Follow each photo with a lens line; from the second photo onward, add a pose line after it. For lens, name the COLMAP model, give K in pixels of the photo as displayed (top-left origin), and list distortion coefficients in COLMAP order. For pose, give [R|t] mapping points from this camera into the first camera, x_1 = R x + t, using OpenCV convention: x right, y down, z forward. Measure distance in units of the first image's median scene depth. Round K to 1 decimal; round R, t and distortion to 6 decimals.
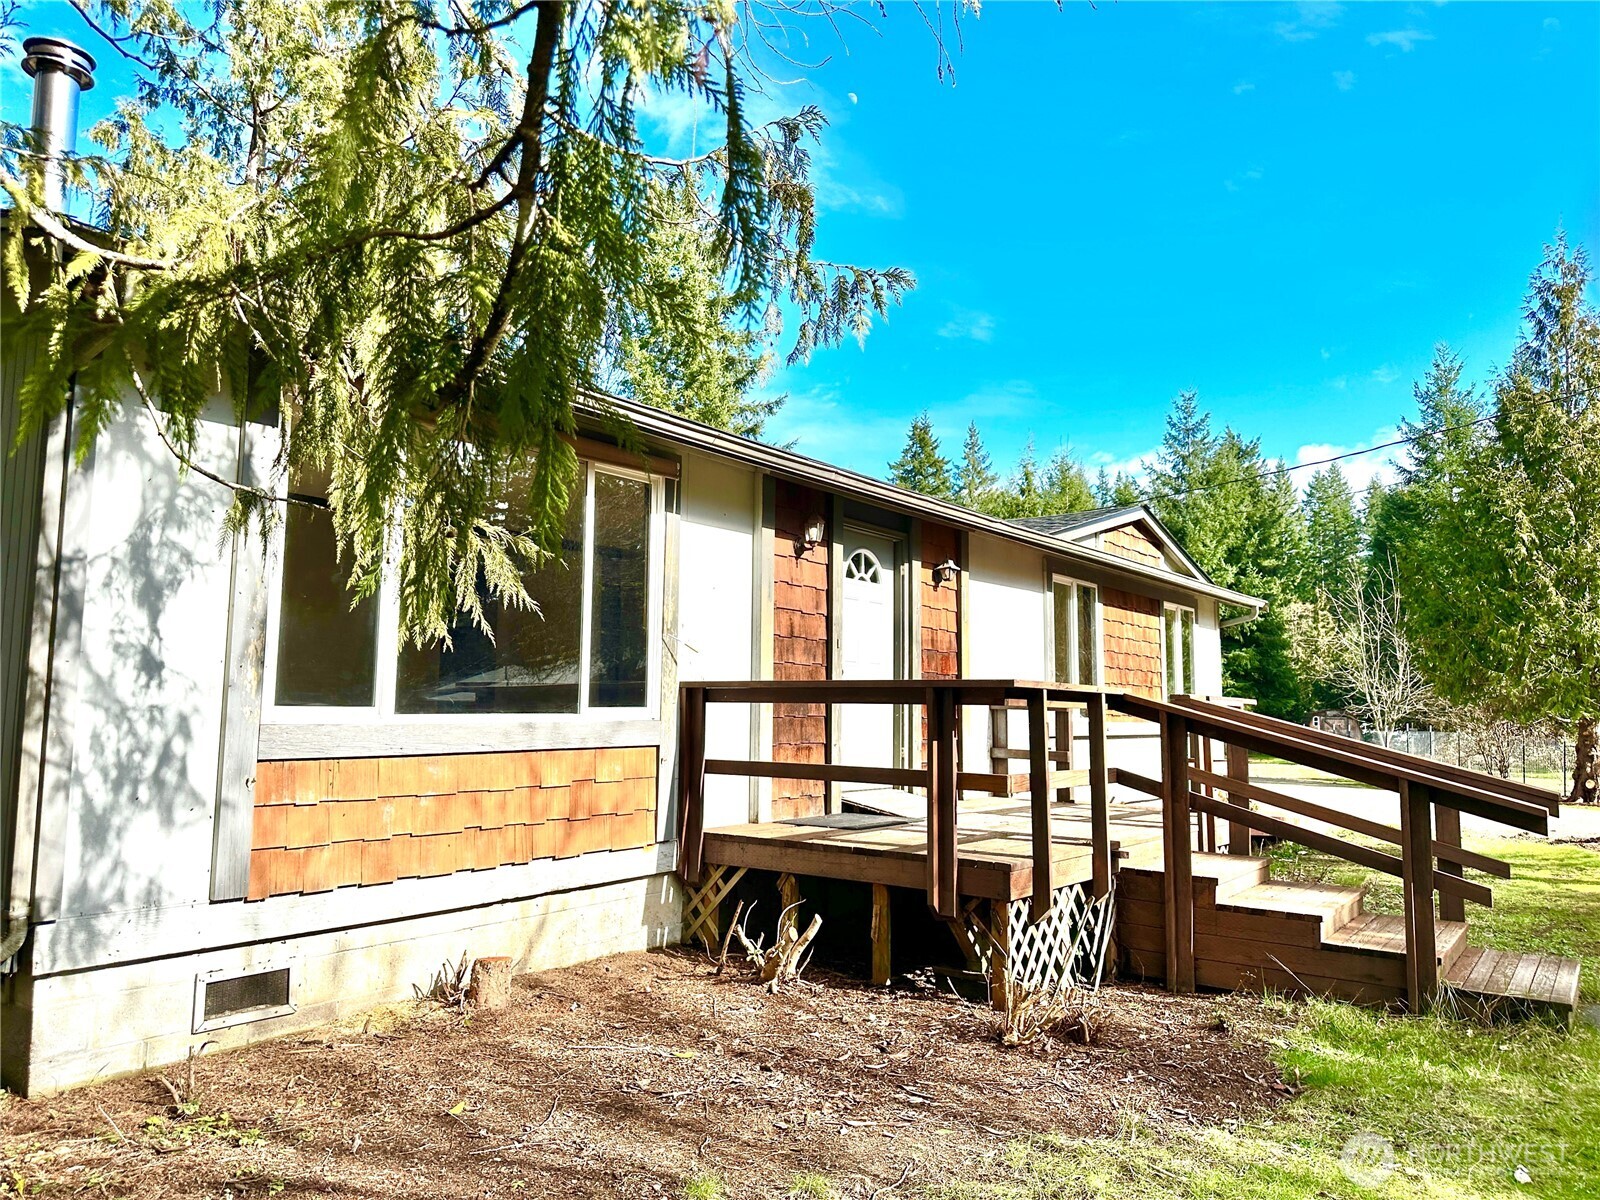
lens RADIAL K [[1118.9, 0, 801.3], [0, 1118.9, 595.5], [0, 0, 1]] dist [0.109456, -0.161488]
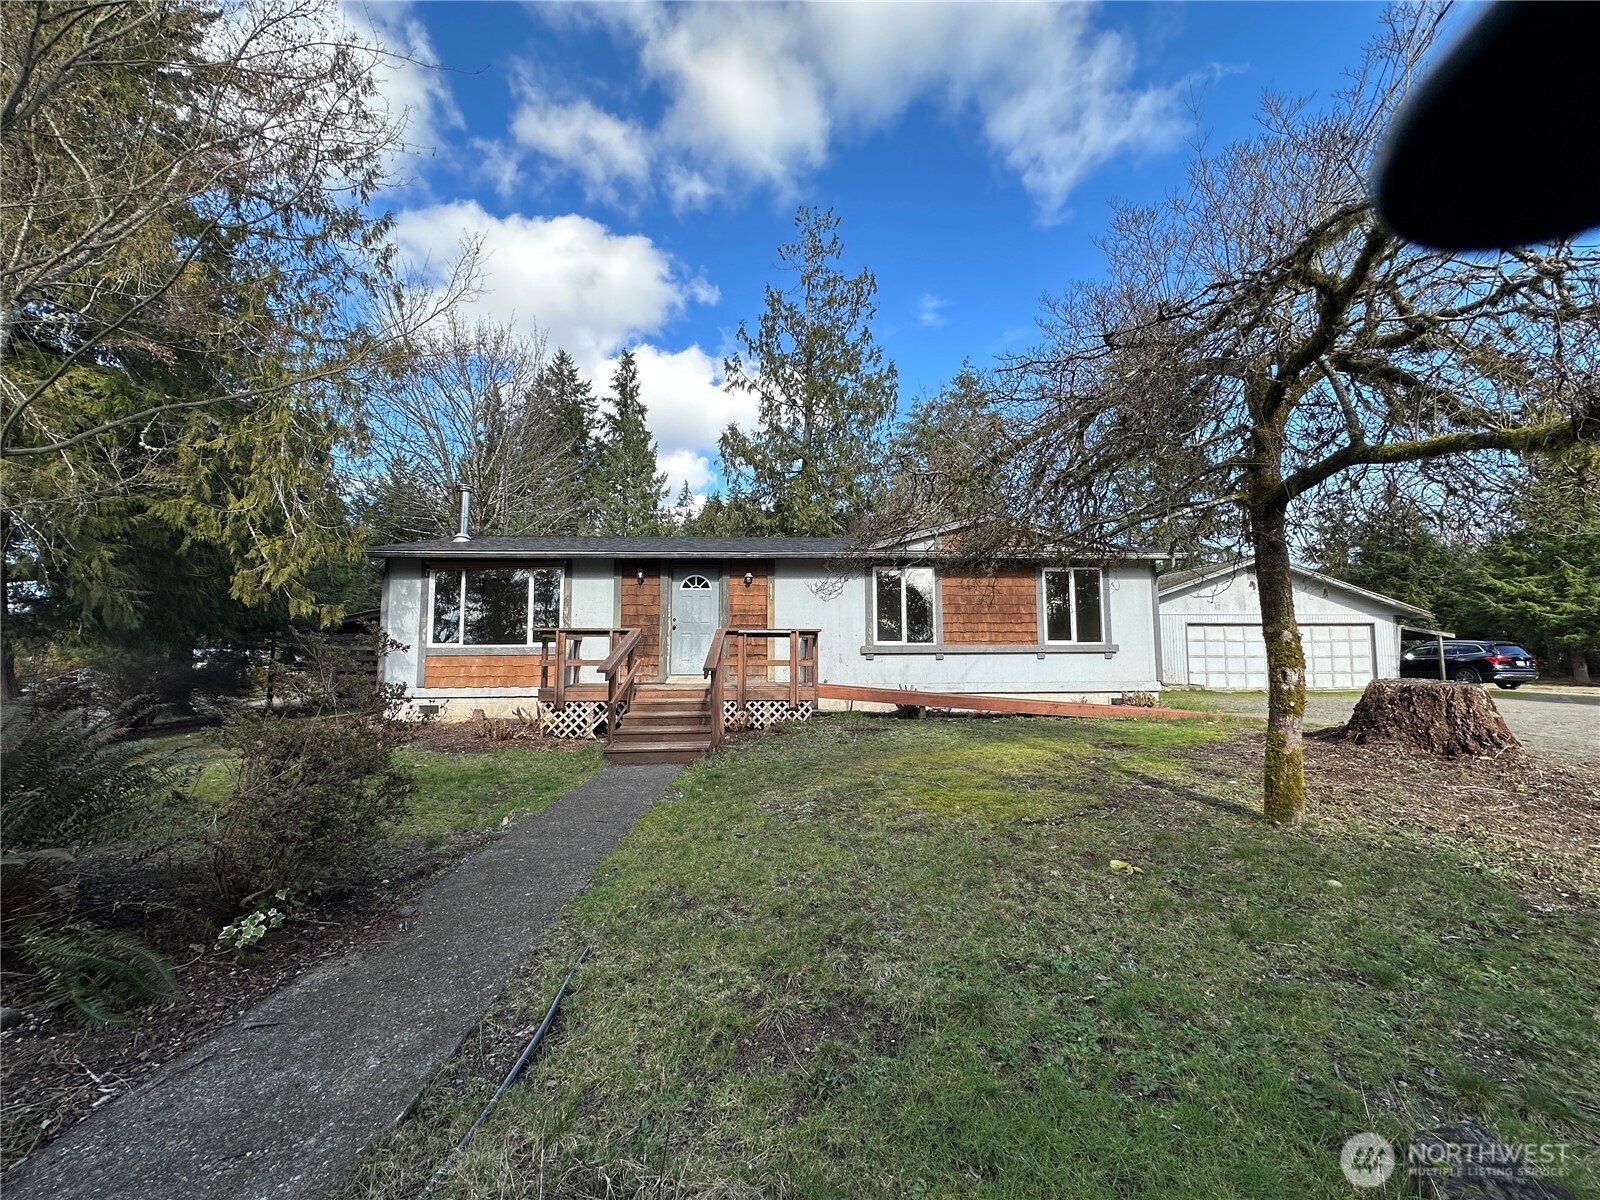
lens RADIAL K [[666.4, 0, 771.4], [0, 666.4, 605.5], [0, 0, 1]] dist [-0.003095, 0.000181]
pose [[0.640916, -0.074193, -0.764017, 1.256767], [0.088947, 0.995791, -0.022085, 0.070228], [0.762440, -0.053802, 0.644818, 0.210004]]
